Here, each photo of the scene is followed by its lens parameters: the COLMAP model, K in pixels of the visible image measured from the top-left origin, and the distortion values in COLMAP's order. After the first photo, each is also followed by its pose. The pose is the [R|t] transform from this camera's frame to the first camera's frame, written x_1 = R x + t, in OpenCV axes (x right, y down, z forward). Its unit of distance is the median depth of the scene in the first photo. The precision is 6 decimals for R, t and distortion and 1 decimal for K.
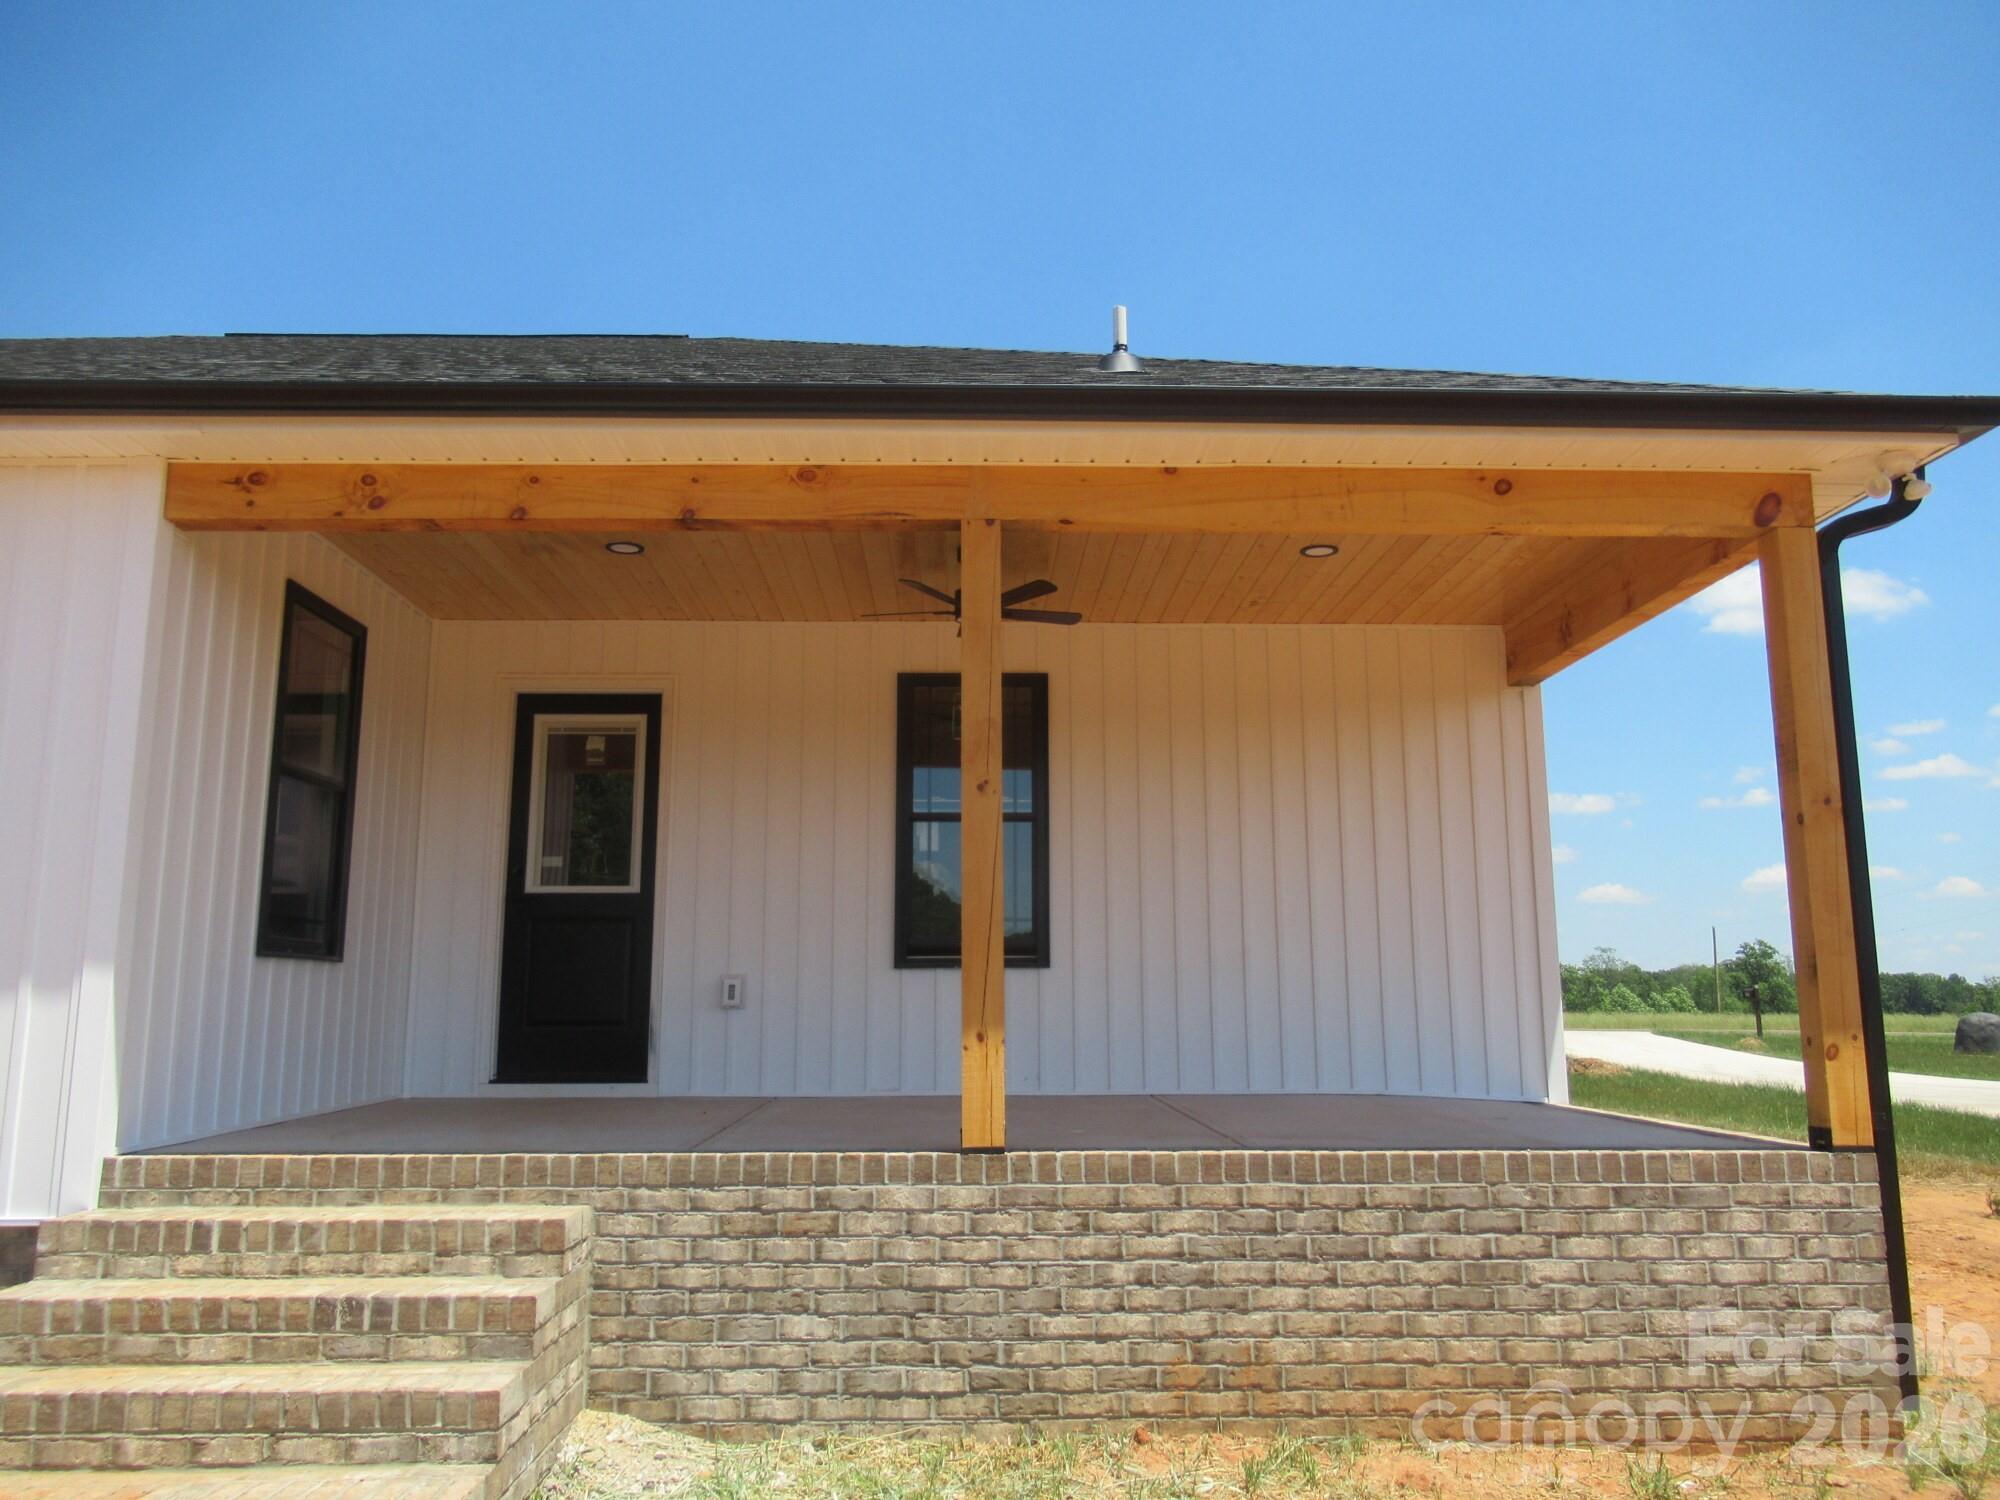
lens RADIAL K [[1490.4, 0, 996.6], [0, 1490.4, 752.5], [0, 0, 1]] dist [-0.003565, -0.001087]
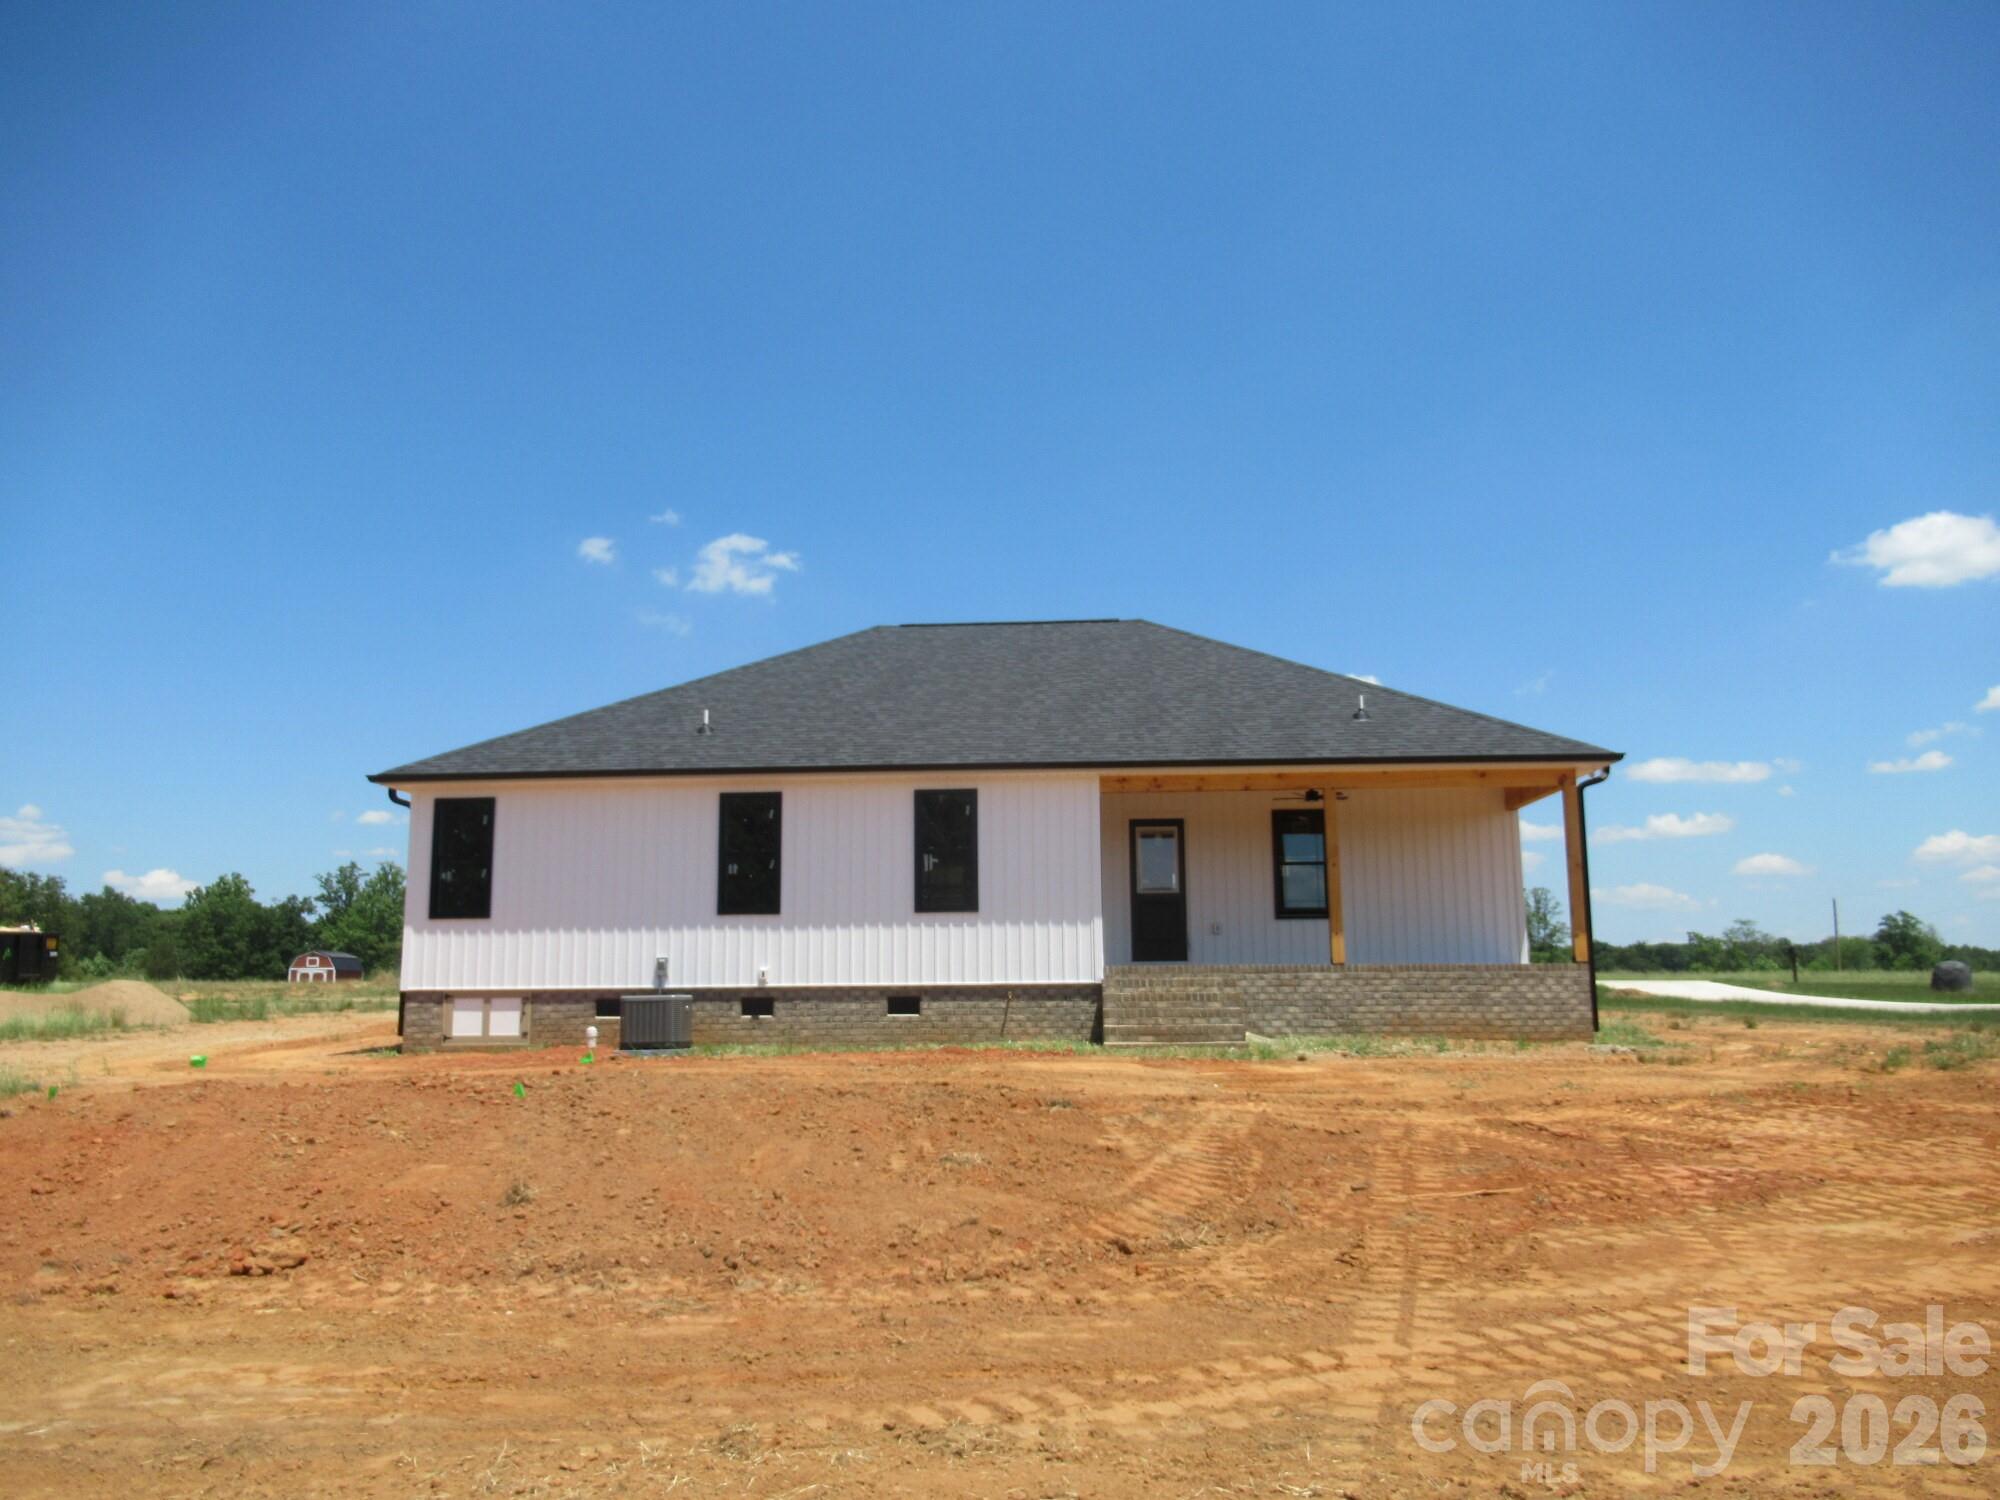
lens RADIAL K [[1490.4, 0, 979.4], [0, 1490.4, 743.8], [0, 0, 1]] dist [-0.003565, -0.001087]
pose [[0.995805, -0.019846, -0.089325, -0.561755], [0.020549, 0.999765, 0.006954, -0.326926], [0.089166, -0.008760, 0.995978, -2.791589]]
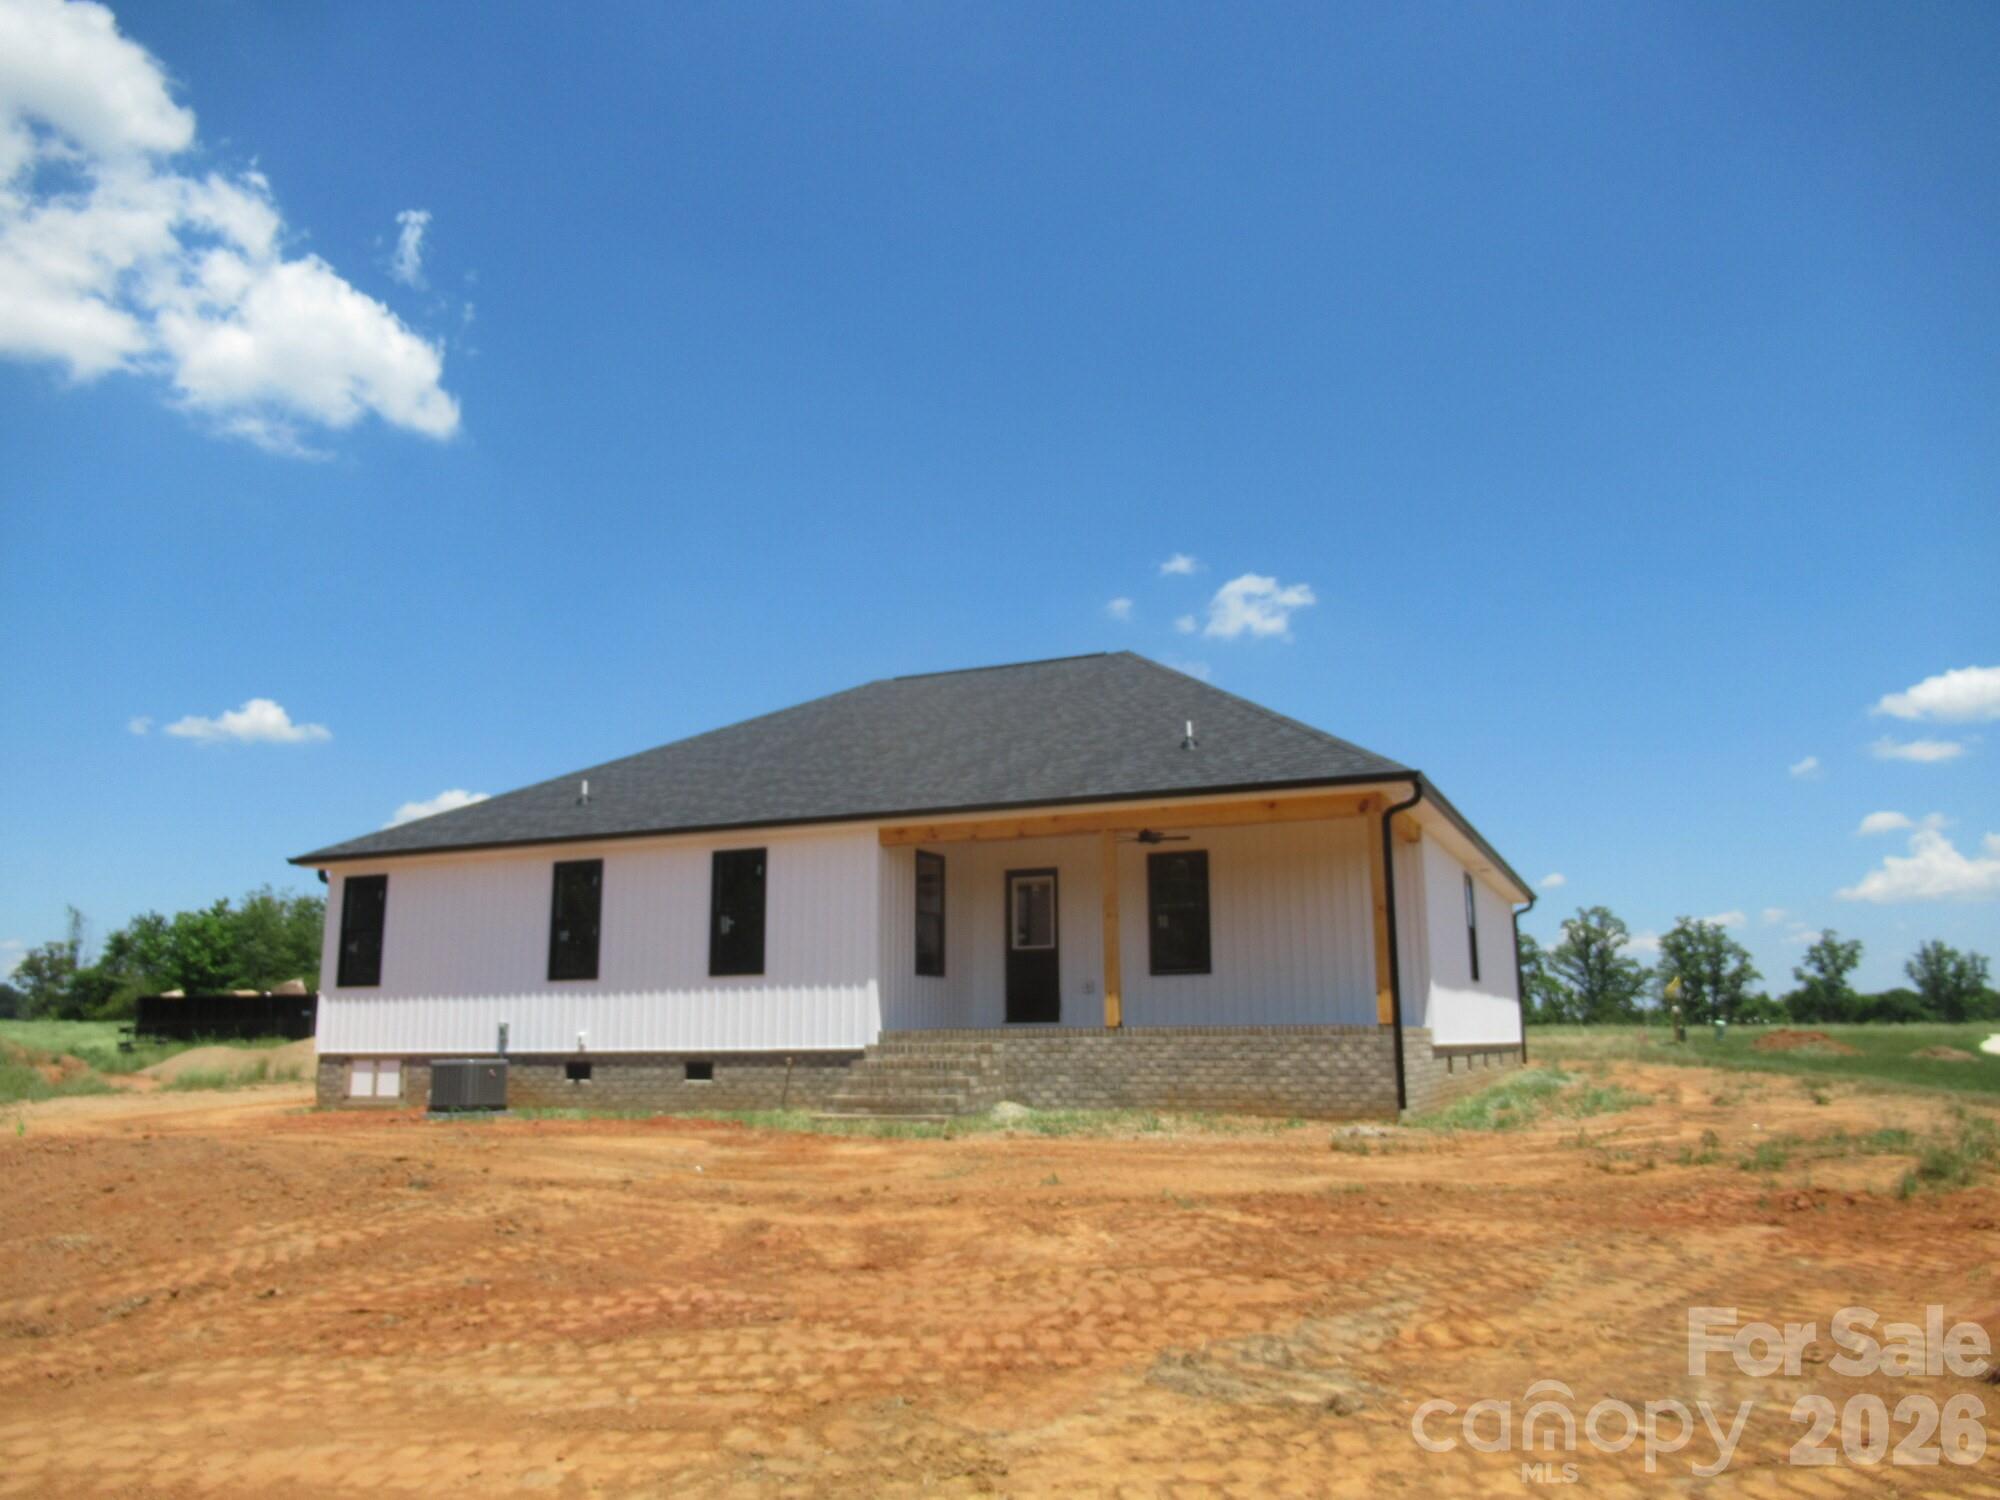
lens RADIAL K [[1490.4, 0, 987.9], [0, 1490.4, 751.2], [0, 0, 1]] dist [-0.003565, -0.001087]
pose [[0.902749, -0.087064, -0.421265, 1.193740], [0.080208, 0.996198, -0.034006, -0.252593], [0.422624, -0.003091, 0.906300, -2.113446]]
